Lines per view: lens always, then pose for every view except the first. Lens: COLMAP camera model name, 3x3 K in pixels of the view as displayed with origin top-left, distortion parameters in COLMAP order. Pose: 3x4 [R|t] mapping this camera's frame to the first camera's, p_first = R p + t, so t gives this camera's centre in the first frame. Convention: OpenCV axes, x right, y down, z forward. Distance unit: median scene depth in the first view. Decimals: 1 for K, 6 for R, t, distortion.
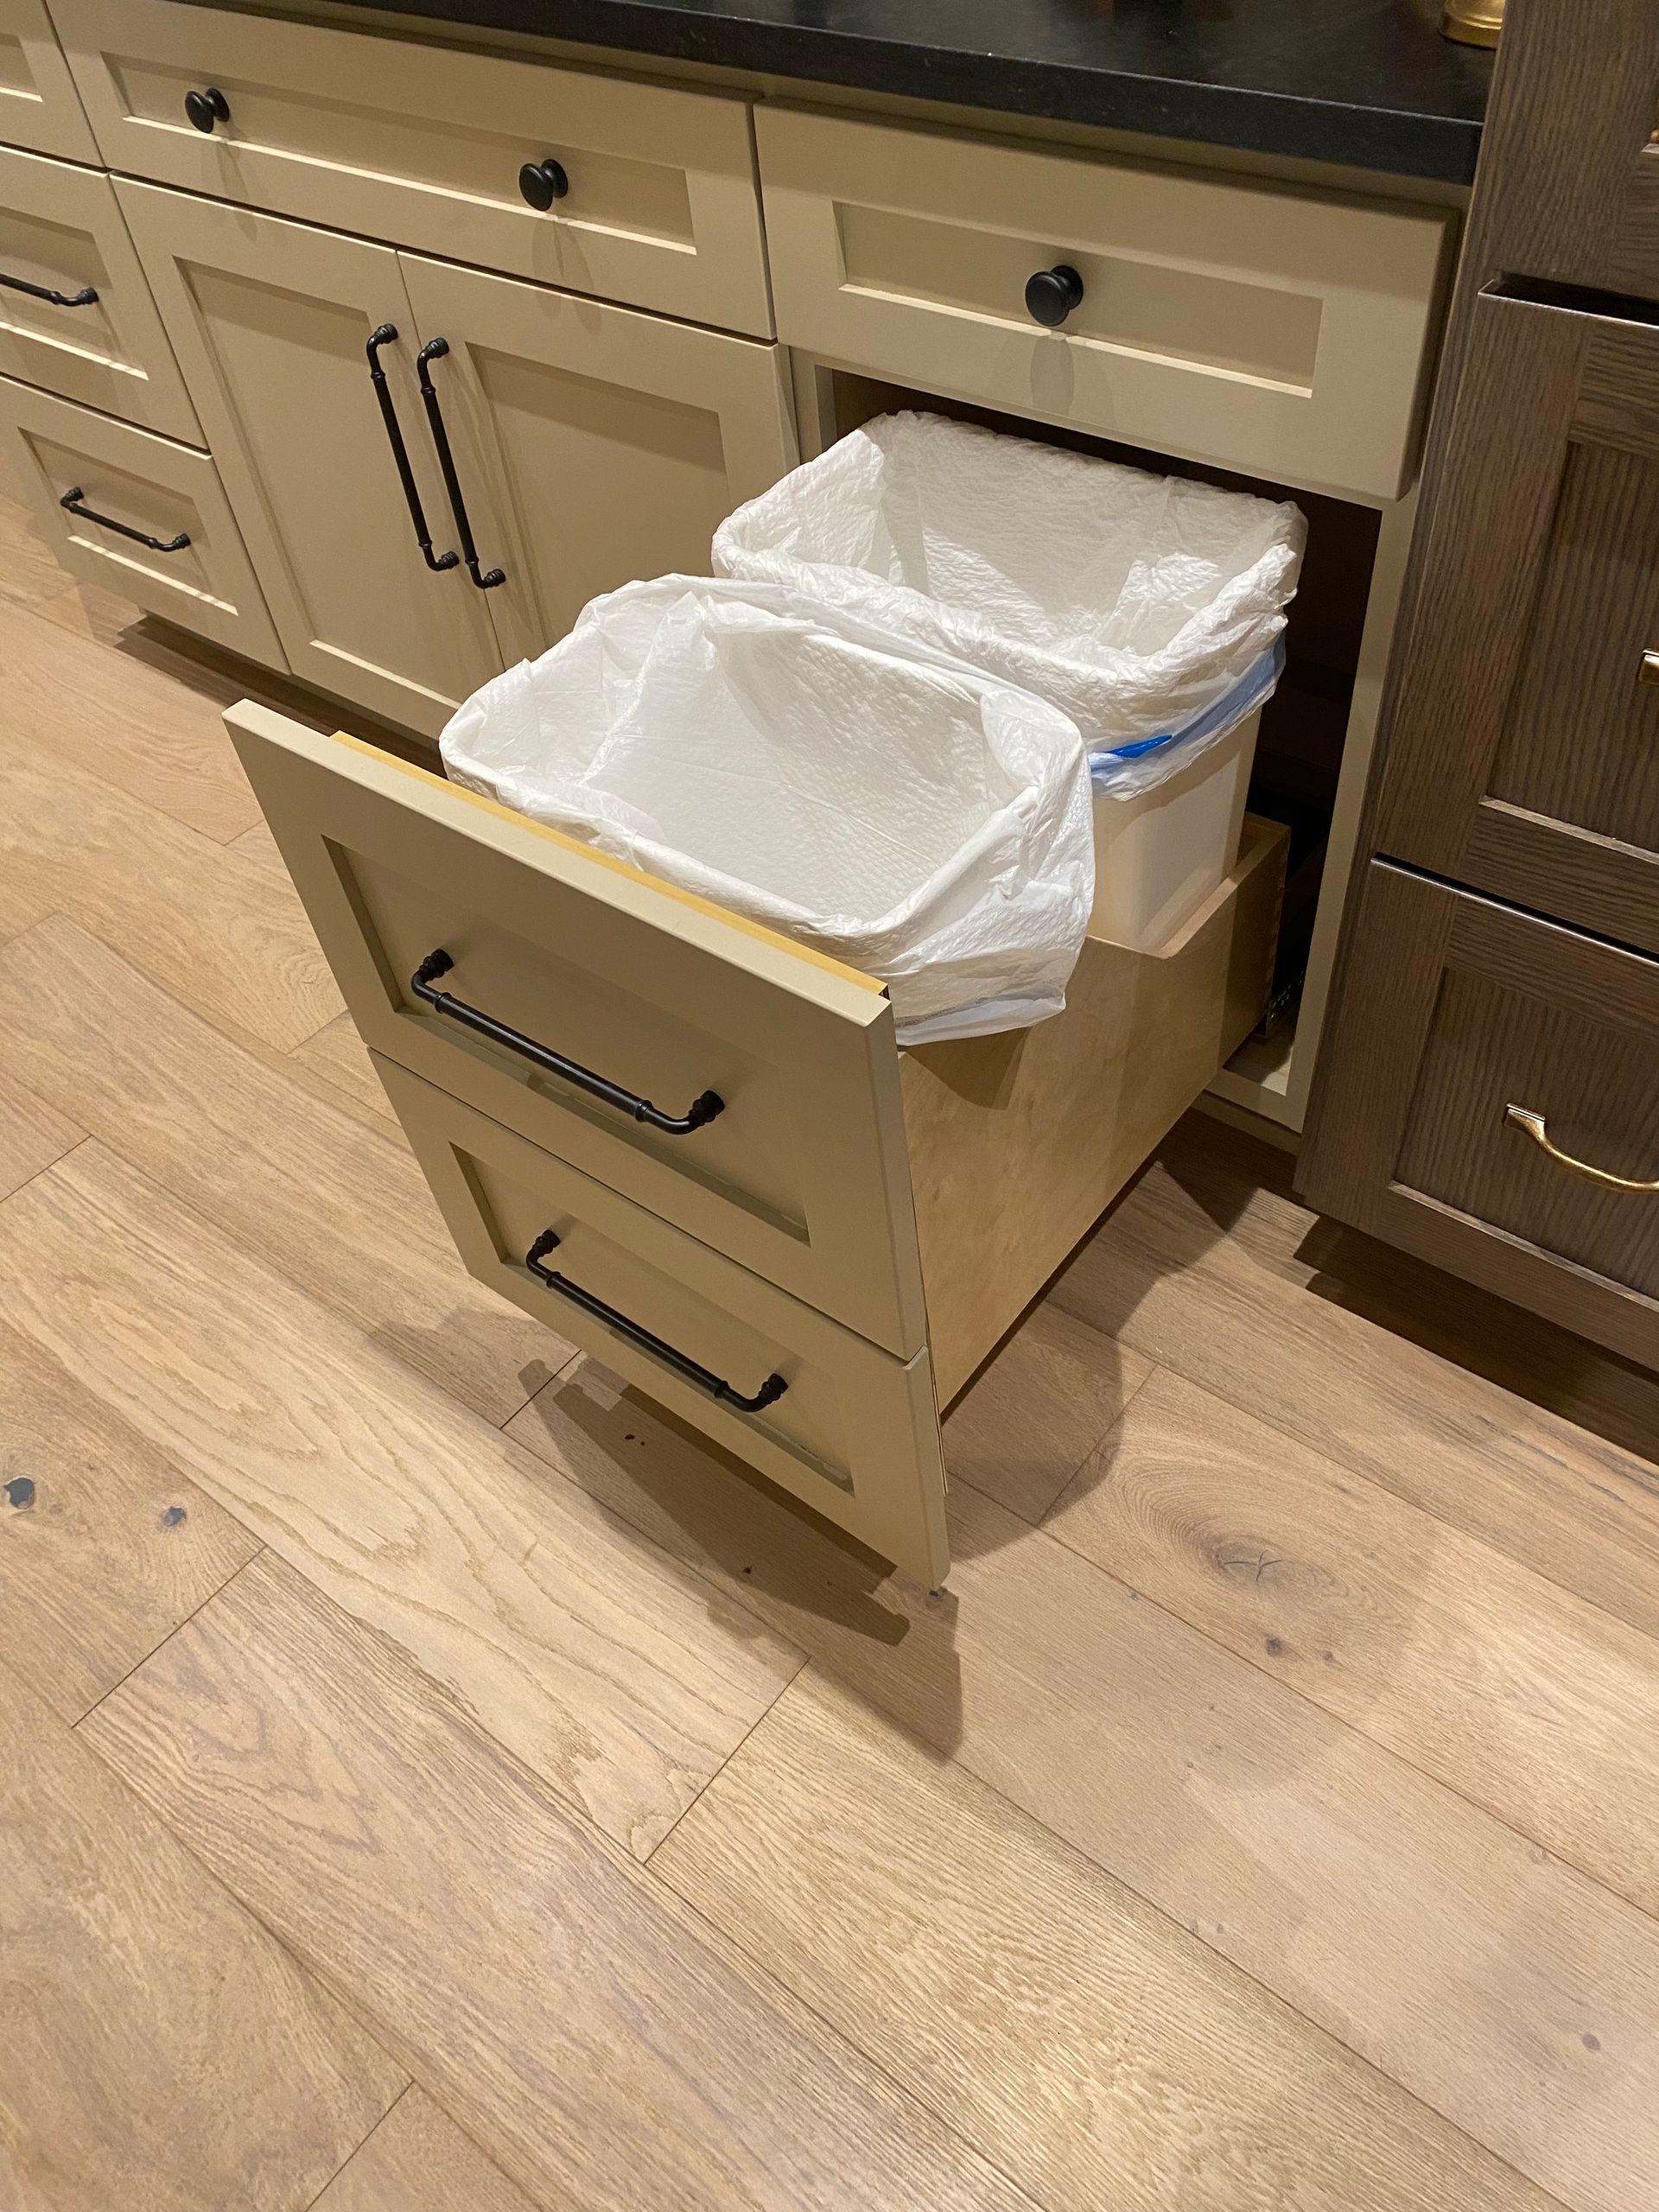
lens RADIAL K [[1660.3, 0, 849.6], [0, 1660.3, 1104.0], [0, 0, 1]] dist [0.026884, -0.021550]
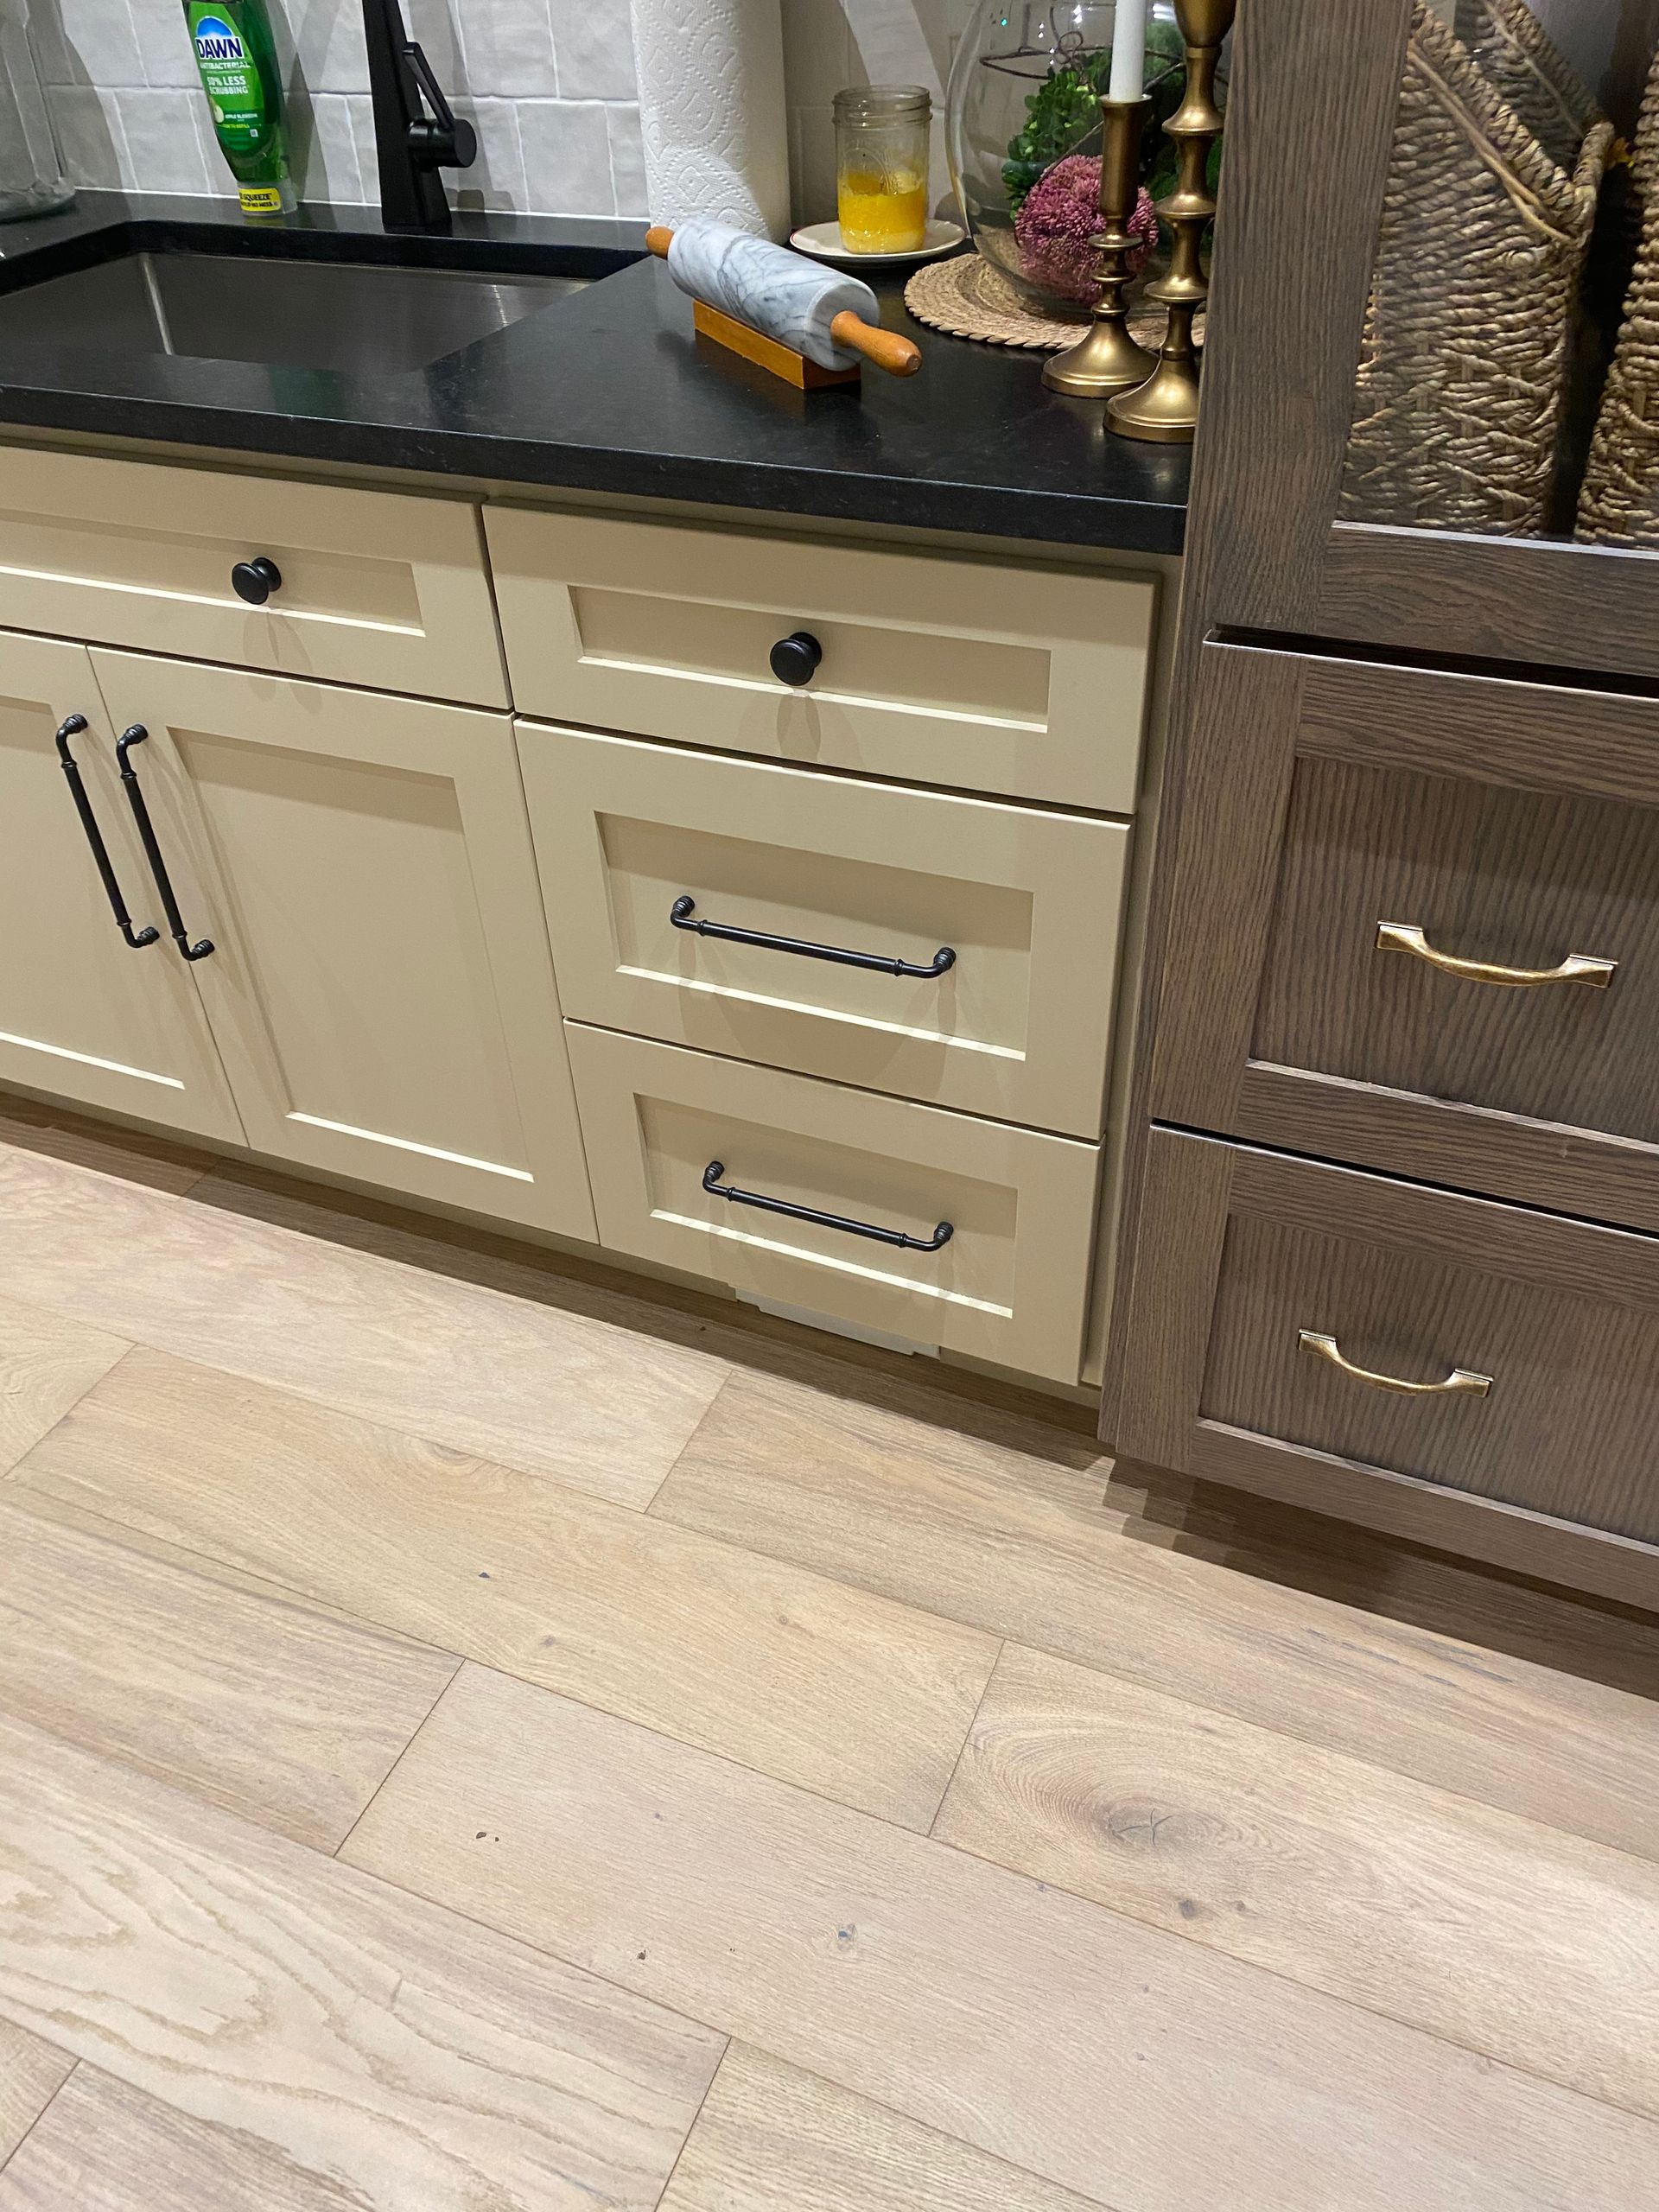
lens RADIAL K [[1660.3, 0, 829.9], [0, 1660.3, 1115.4], [0, 0, 1]] dist [0.026884, -0.021550]
pose [[0.966660, -0.126994, 0.222353, -0.112415], [0.160336, 0.977239, -0.138908, -0.032848], [-0.199651, 0.169928, 0.965020, 0.000885]]
